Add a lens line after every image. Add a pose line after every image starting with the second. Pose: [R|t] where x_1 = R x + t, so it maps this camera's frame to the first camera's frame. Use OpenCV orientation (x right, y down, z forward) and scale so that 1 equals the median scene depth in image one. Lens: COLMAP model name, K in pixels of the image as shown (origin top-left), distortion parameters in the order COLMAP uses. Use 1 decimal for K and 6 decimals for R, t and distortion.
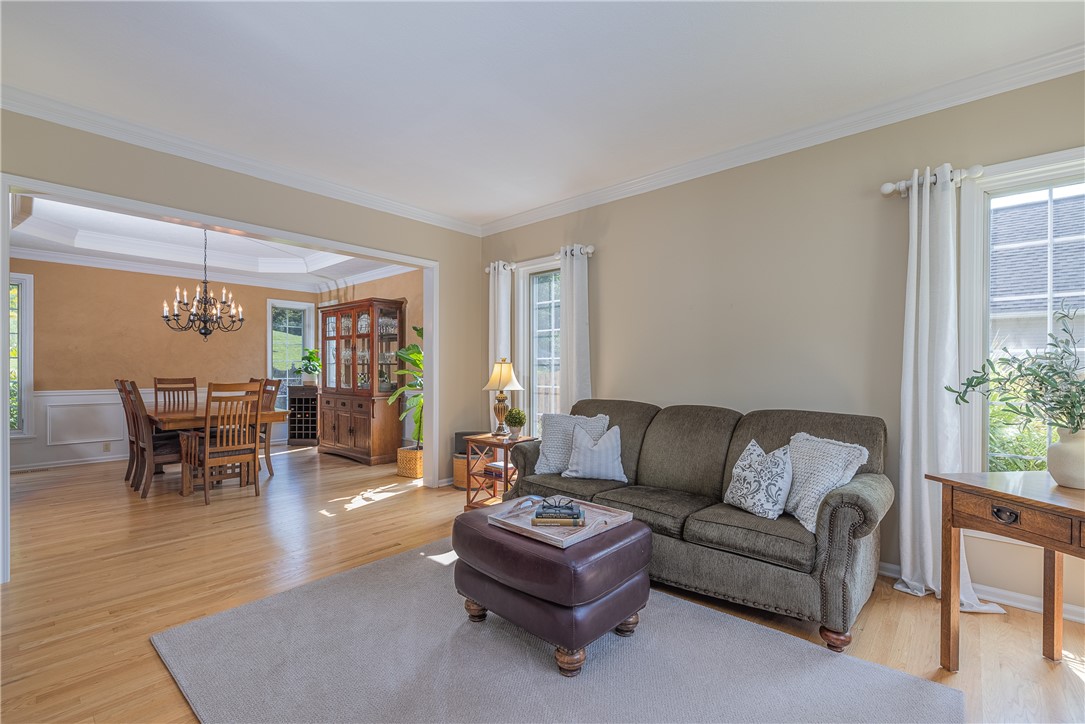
lens RADIAL K [[470.1, 0, 556.0], [0, 470.1, 373.1], [0, 0, 1]] dist [-0.000602, 0.000309]
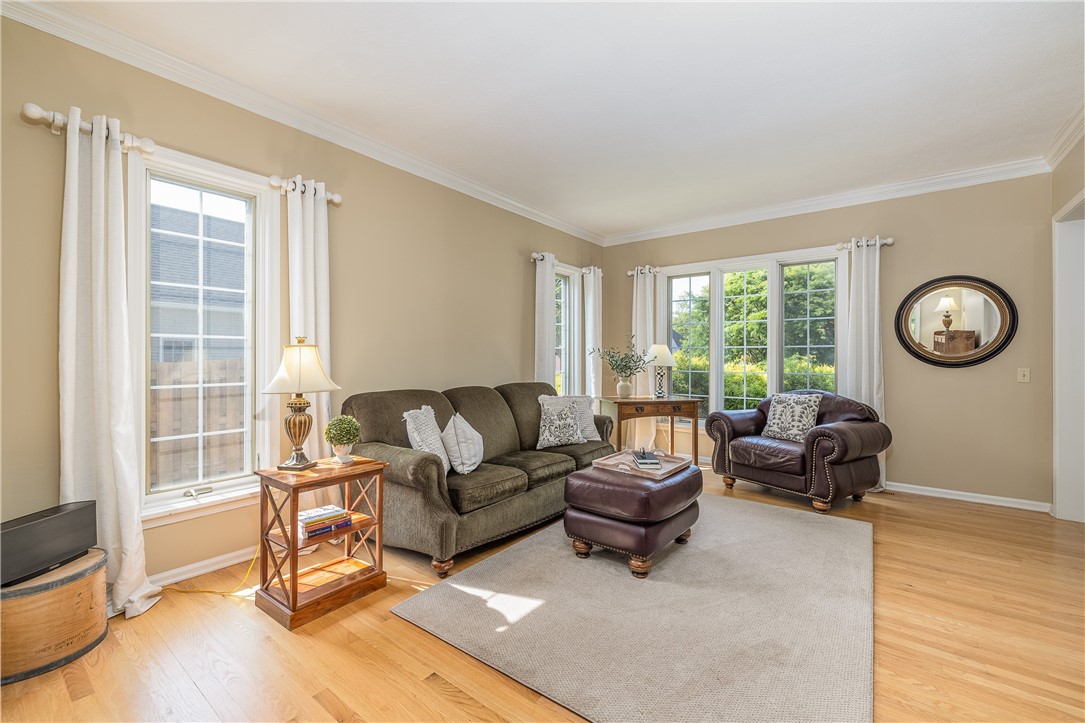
lens RADIAL K [[452.8, 0, 543.4], [0, 452.8, 356.2], [0, 0, 1]] dist [0.001111, -0.000140]
pose [[-0.054243, -0.004344, 0.998518, -1.082334], [0.003145, 0.999985, 0.004521, -0.015894], [-0.998523, 0.003386, -0.054229, 1.115969]]
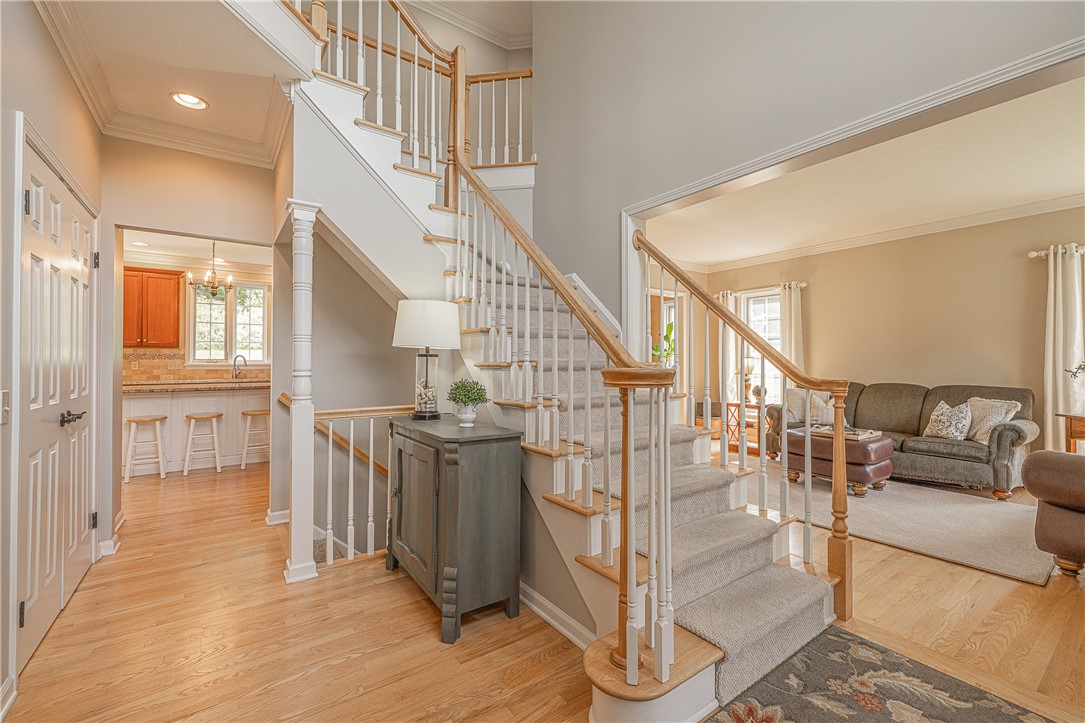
lens RADIAL K [[452.8, 0, 543.4], [0, 452.8, 356.2], [0, 0, 1]] dist [0.001111, -0.000140]
pose [[0.972938, -0.006007, -0.230988, -0.704264], [0.001958, 0.999841, -0.017752, 0.000975], [0.231057, 0.016819, 0.972795, -1.098726]]
